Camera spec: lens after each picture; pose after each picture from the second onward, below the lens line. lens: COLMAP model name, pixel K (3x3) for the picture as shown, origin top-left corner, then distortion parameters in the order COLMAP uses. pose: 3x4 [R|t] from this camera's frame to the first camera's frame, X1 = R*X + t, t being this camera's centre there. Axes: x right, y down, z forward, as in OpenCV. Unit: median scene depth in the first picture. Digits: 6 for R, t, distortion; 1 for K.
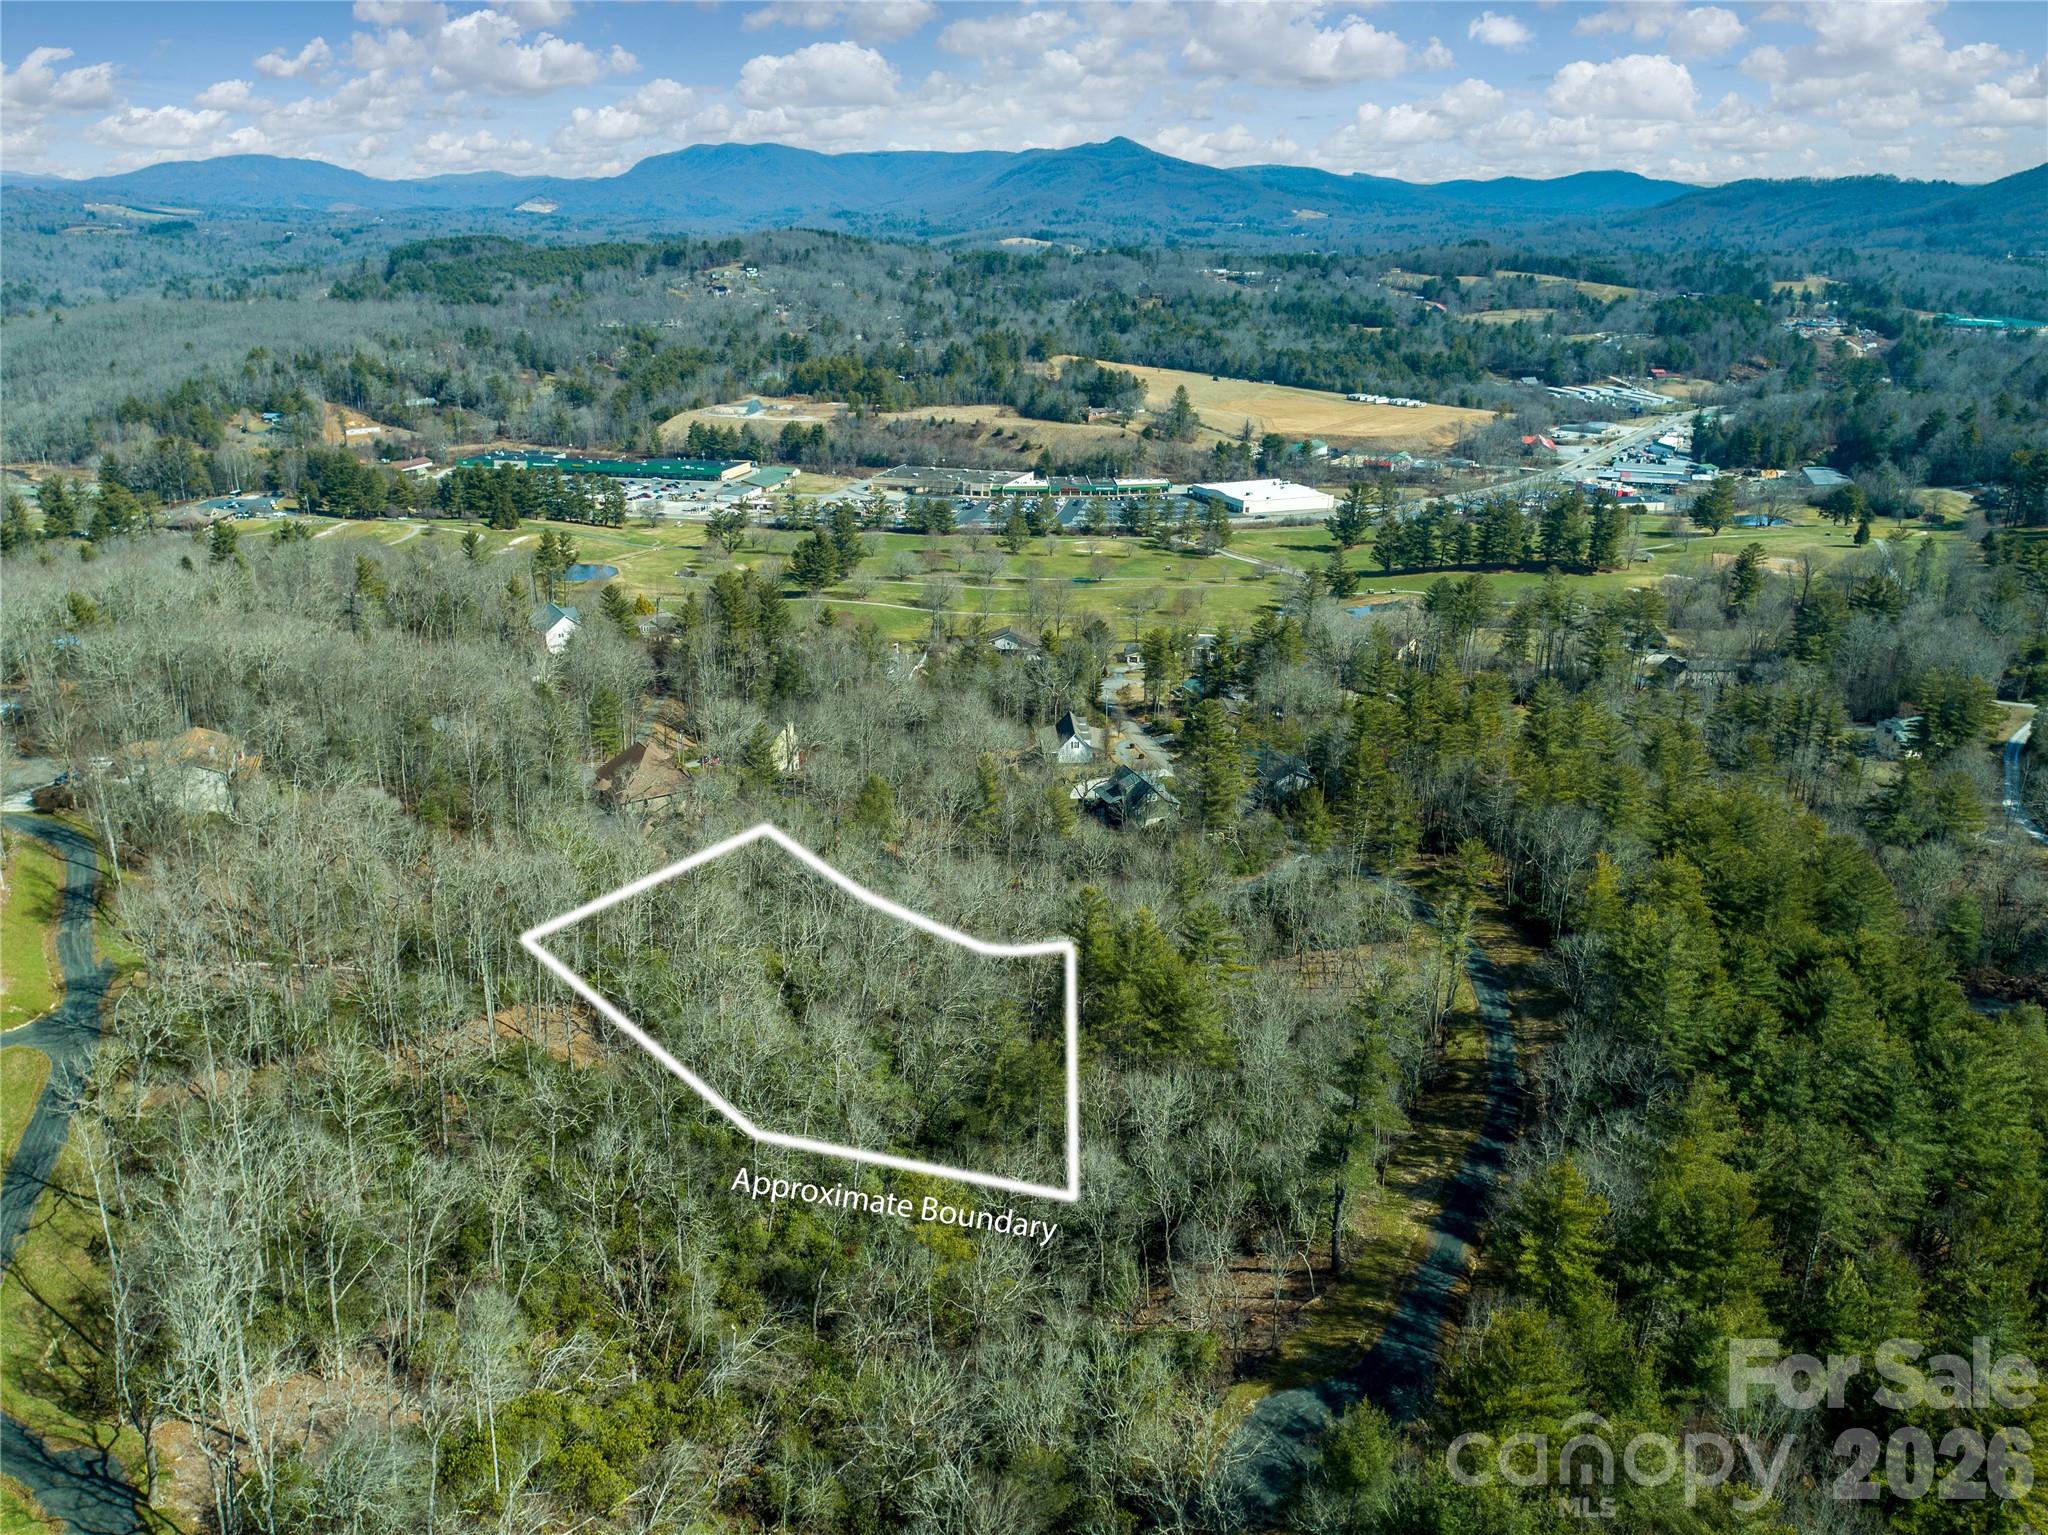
lens RADIAL K [[1580.1, 0, 1024.0], [0, 1580.1, 767.5], [0, 0, 1]] dist [-0.015311, 0.009554]
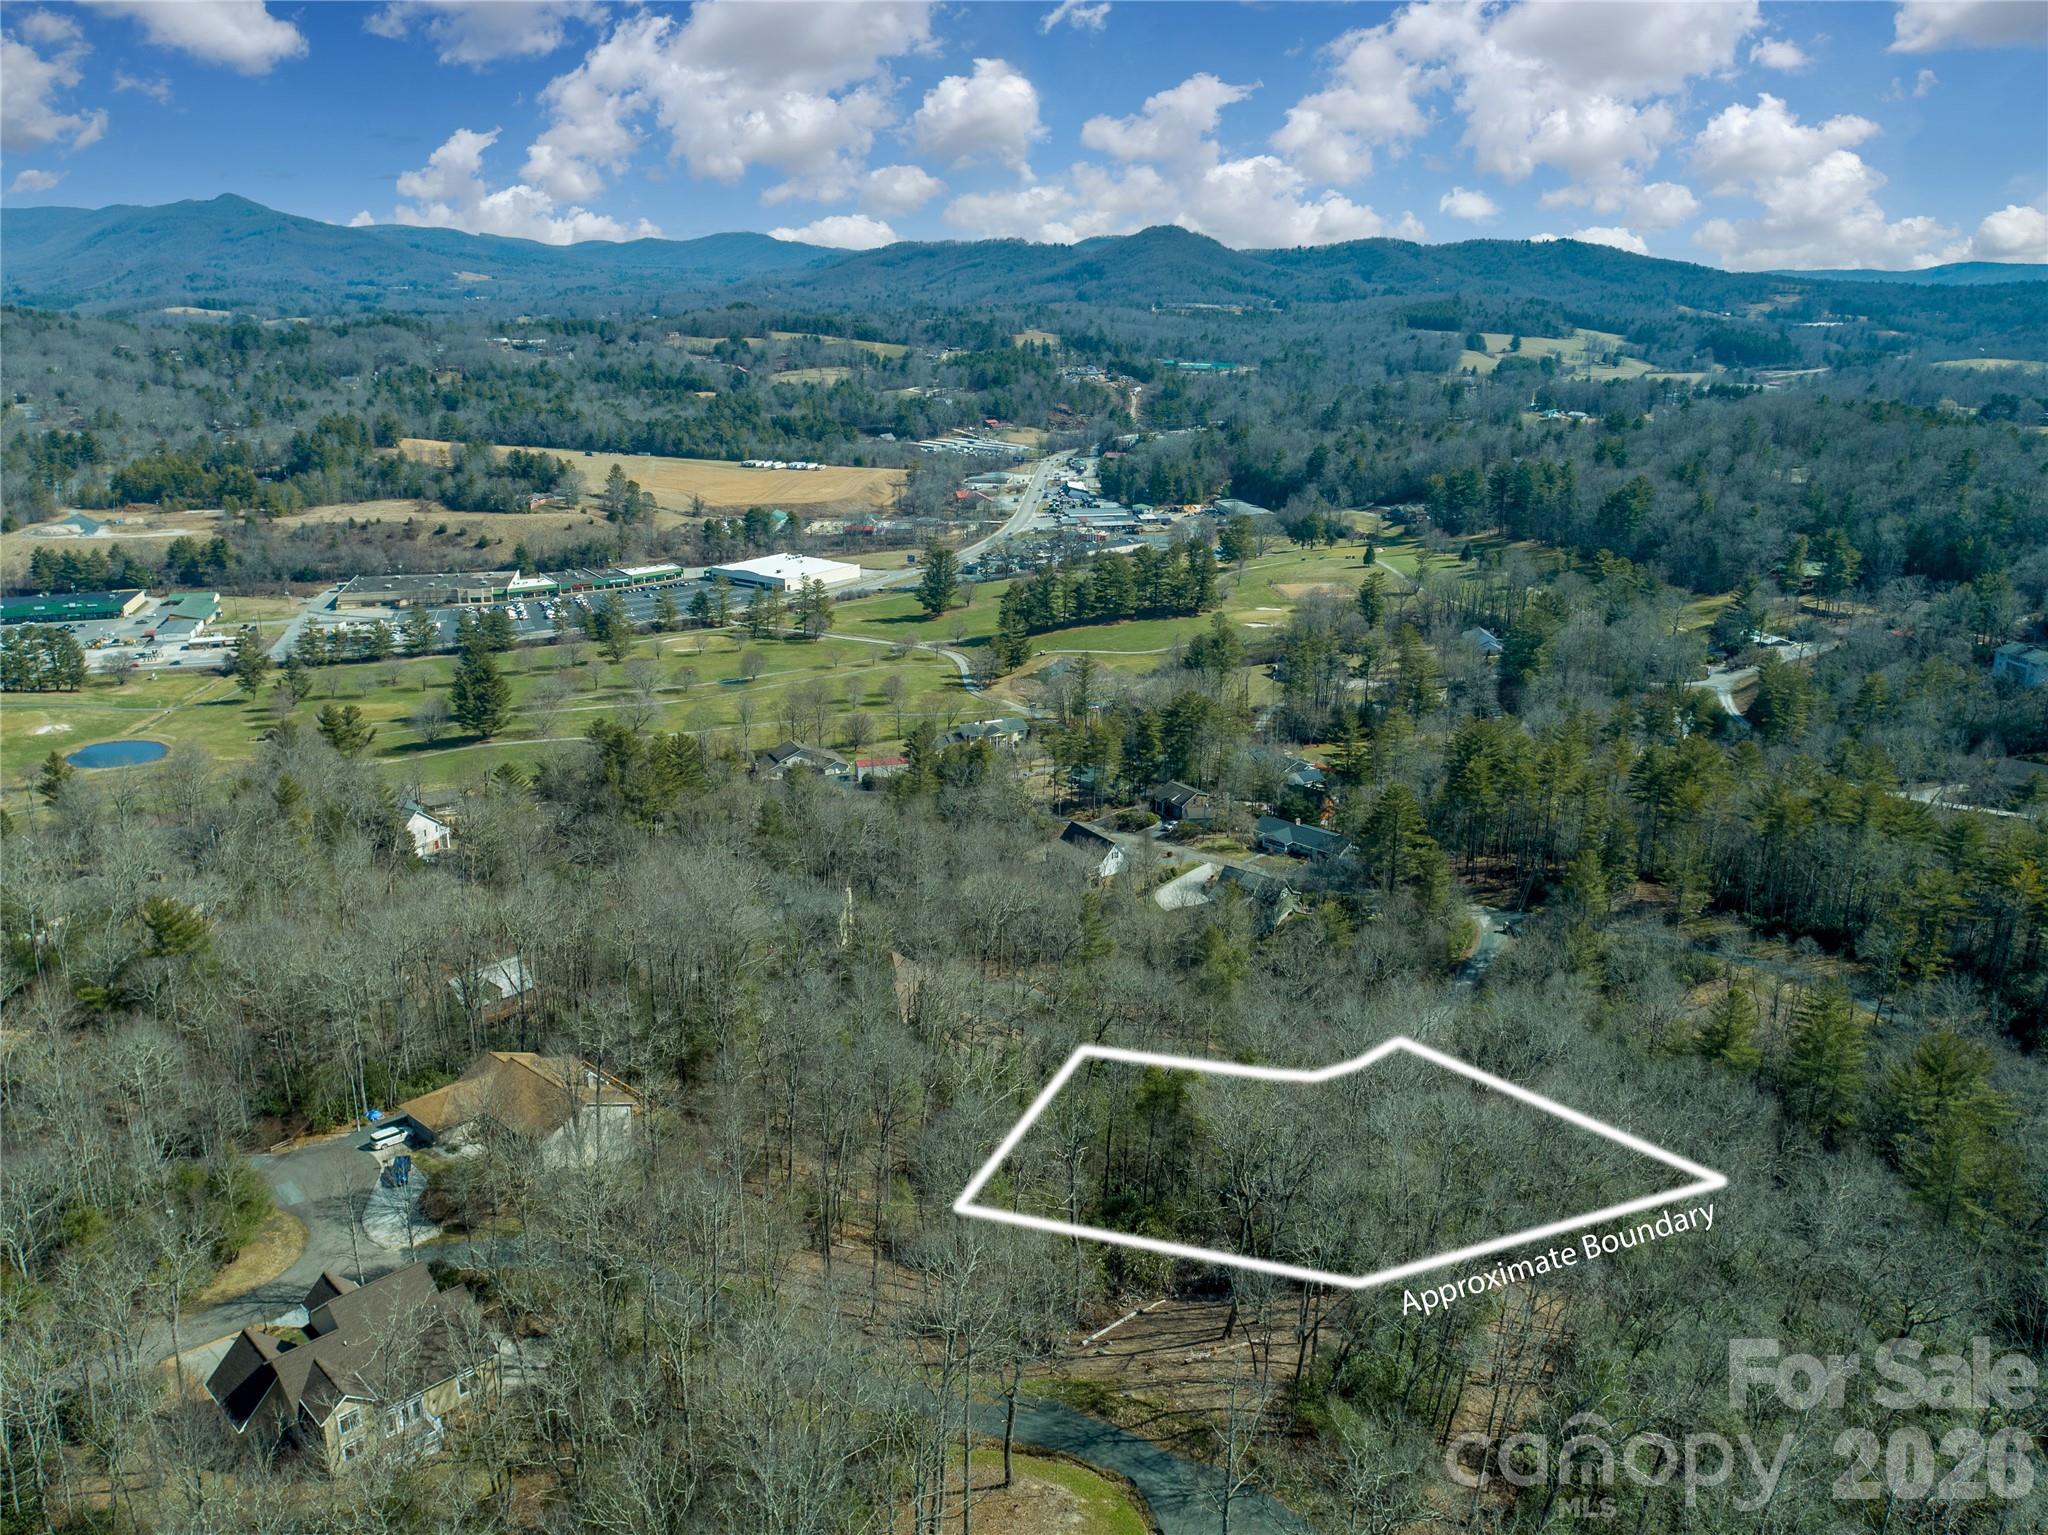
lens RADIAL K [[1580.1, 0, 1024.0], [0, 1580.1, 767.5], [0, 0, 1]] dist [-0.015311, 0.009554]
pose [[0.865528, -0.154447, 0.476452, -0.175972], [0.170239, 0.985351, 0.010153, -0.032273], [-0.471041, 0.072323, 0.879142, 0.069152]]
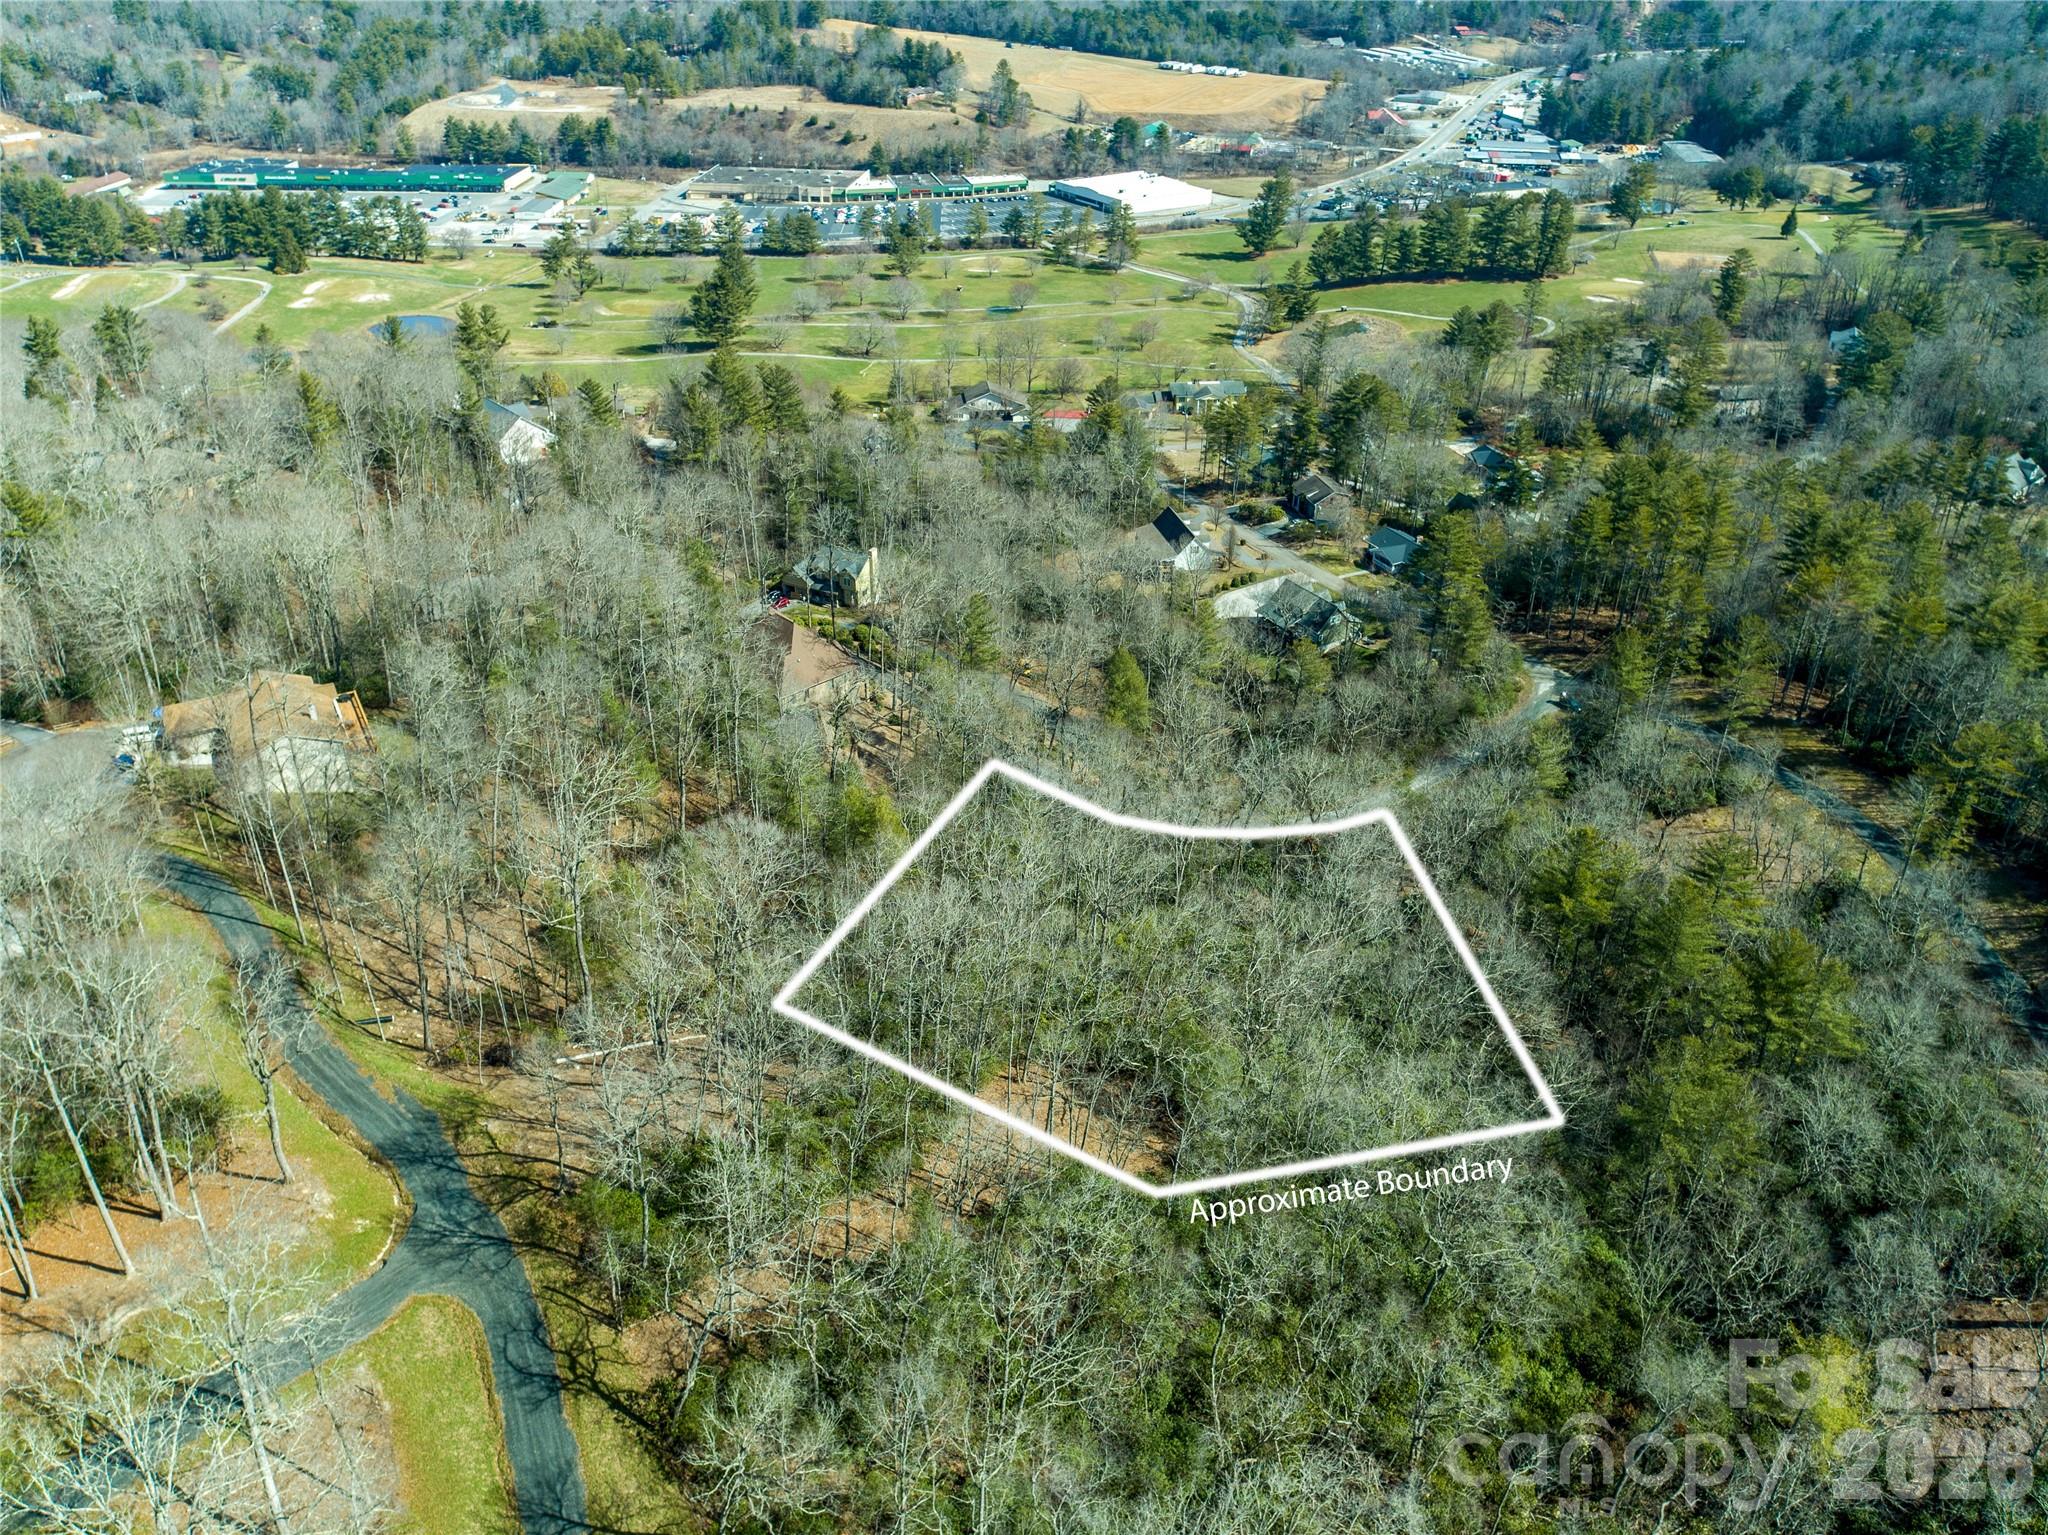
lens RADIAL K [[1580.1, 0, 1024.0], [0, 1580.1, 767.5], [0, 0, 1]] dist [-0.015311, 0.009554]
pose [[0.980852, -0.095099, 0.169956, -0.083973], [0.059670, 0.977449, 0.202564, -0.029898], [-0.185387, -0.188544, 0.964408, 0.057191]]
